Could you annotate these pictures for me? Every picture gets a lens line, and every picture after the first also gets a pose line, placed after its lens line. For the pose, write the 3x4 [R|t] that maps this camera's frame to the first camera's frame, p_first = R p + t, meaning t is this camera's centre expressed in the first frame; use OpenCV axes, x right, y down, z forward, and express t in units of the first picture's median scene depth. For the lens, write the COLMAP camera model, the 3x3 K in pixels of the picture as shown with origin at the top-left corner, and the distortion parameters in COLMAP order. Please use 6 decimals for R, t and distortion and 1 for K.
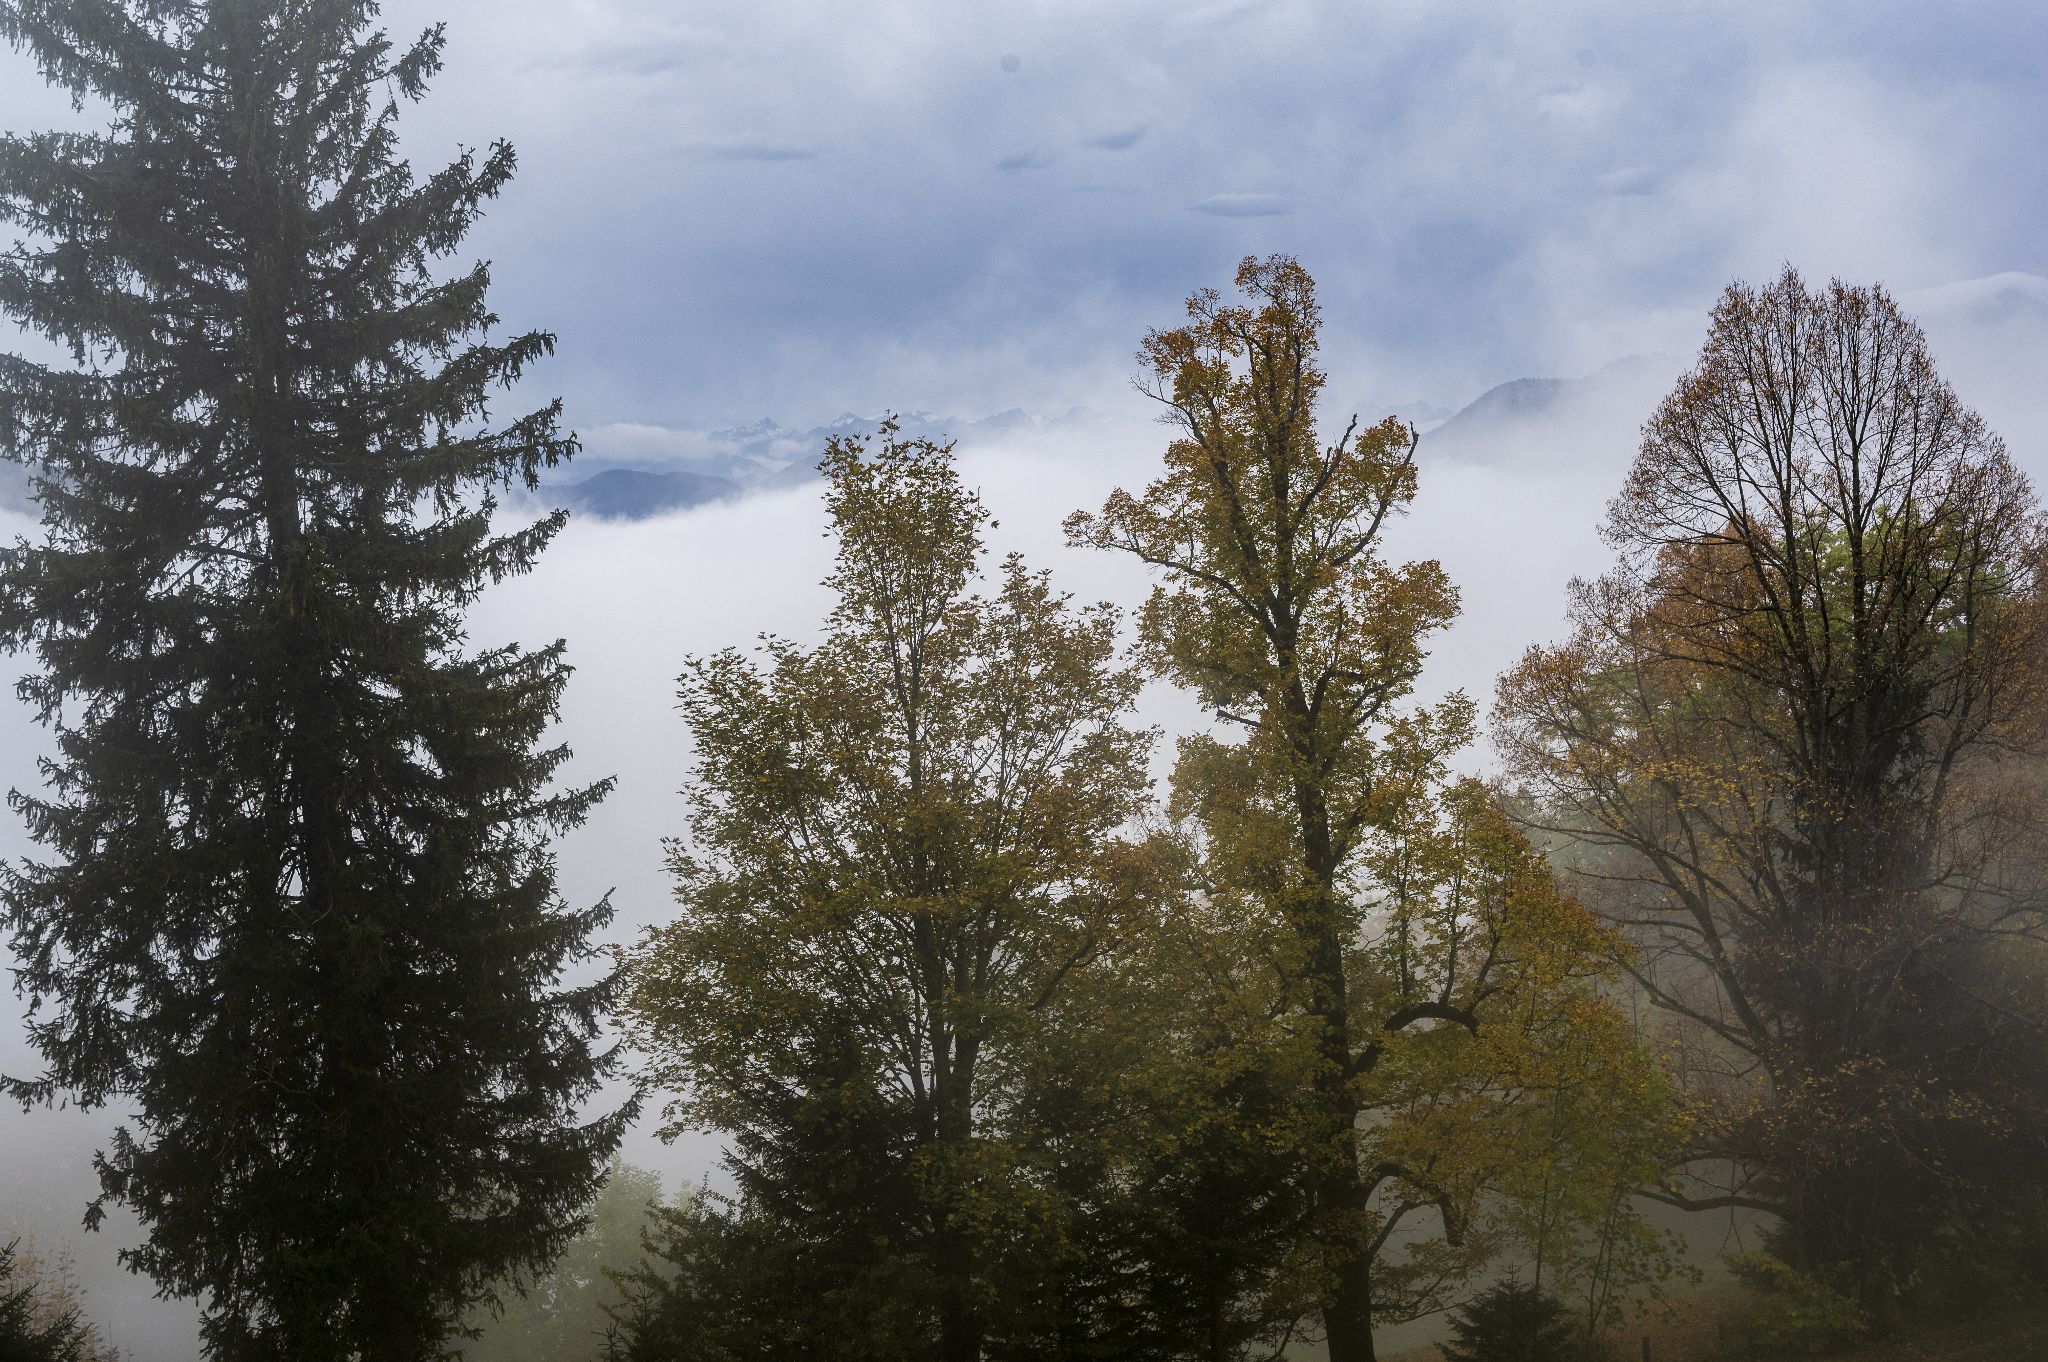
lens RADIAL K [[2398.3, 0, 990.4], [0, 2398.3, 683.3], [0, 0, 1]] dist [0.014457, 0.000000]
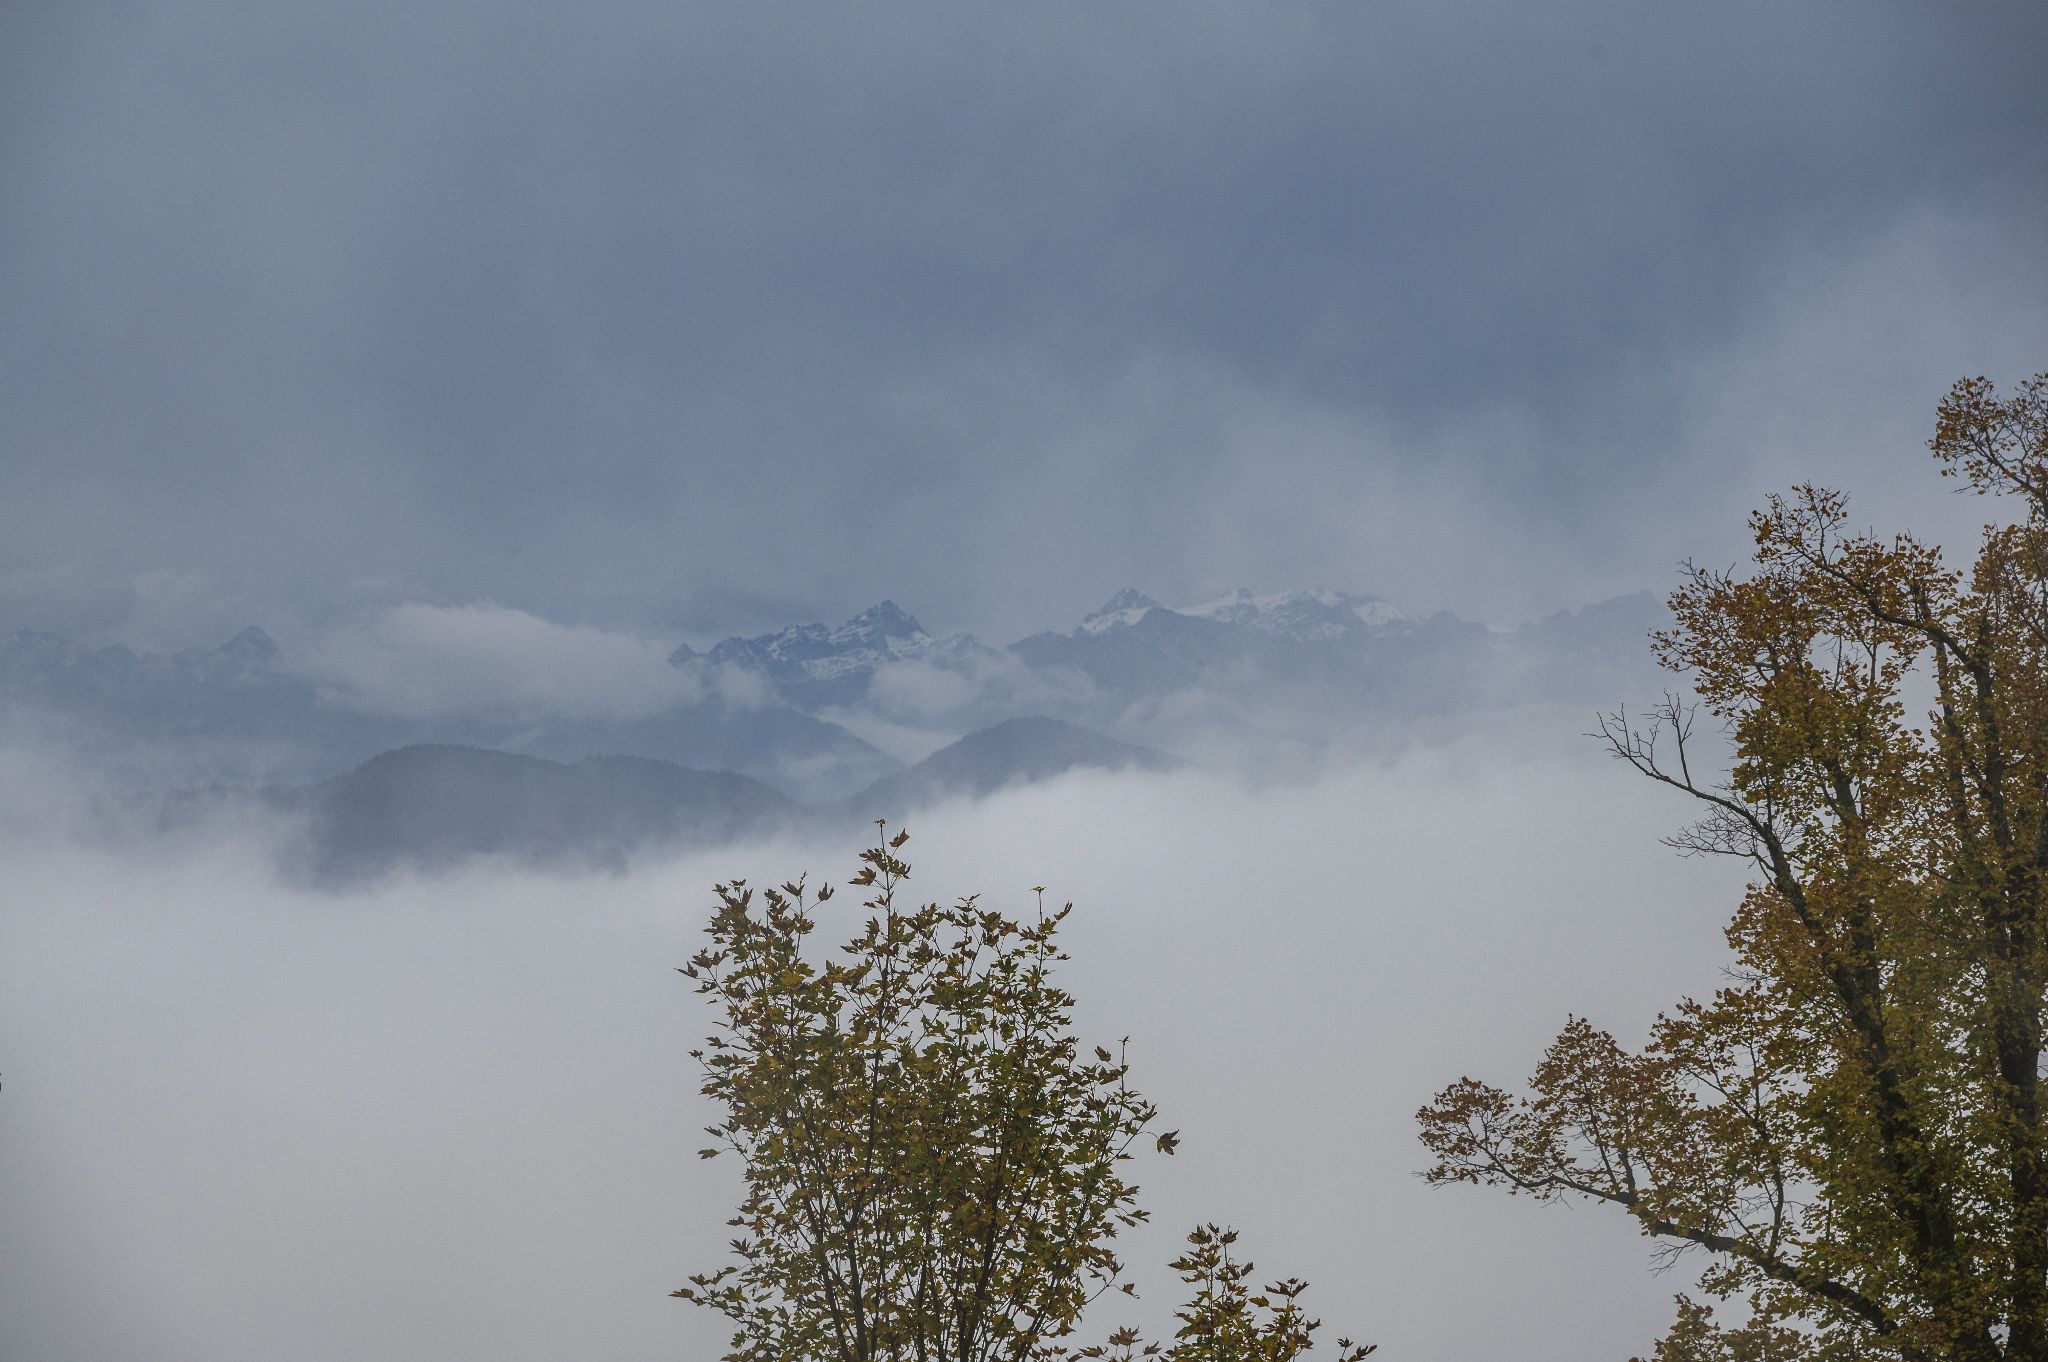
lens RADIAL K [[7375.0, 0, 1019.2], [0, 7375.0, 661.3], [0, 0, 1]] dist [0.267807, 0.000000]
pose [[0.996584, 0.026306, -0.078279, 0.063599], [-0.033946, 0.994615, -0.097925, -0.028246], [0.075281, 0.100248, 0.992110, -0.108934]]
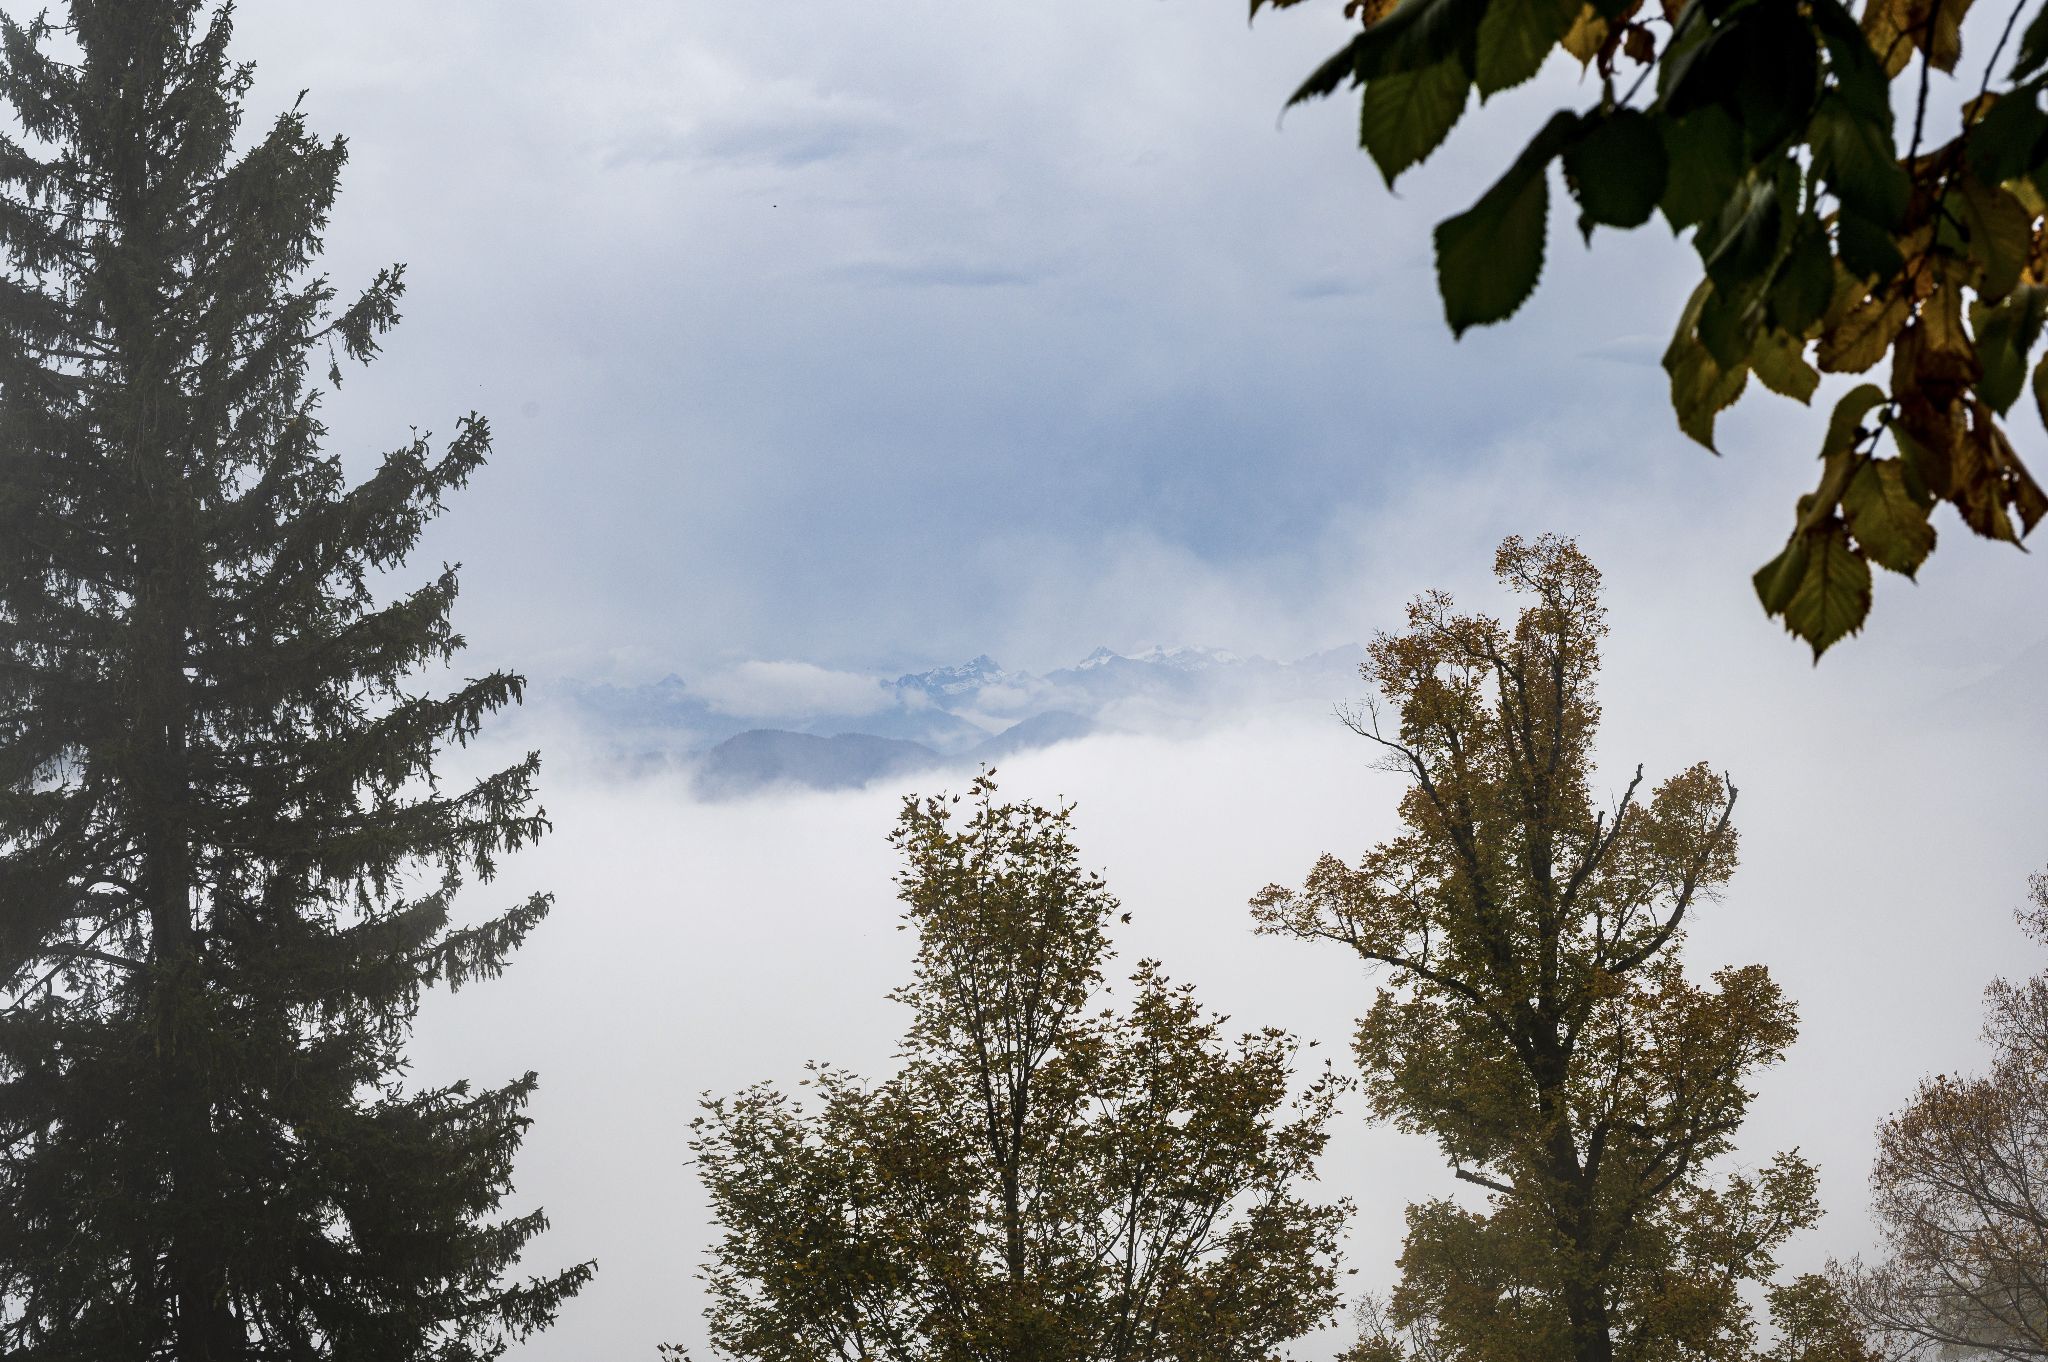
lens RADIAL K [[3597.6, 0, 1032.0], [0, 3597.6, 666.3], [0, 0, 1]] dist [0.030026, 0.000000]
pose [[0.996458, 0.006911, -0.083807, 0.063857], [-0.015522, 0.994608, -0.102540, -0.029014], [0.082646, 0.103477, 0.991192, -0.101761]]
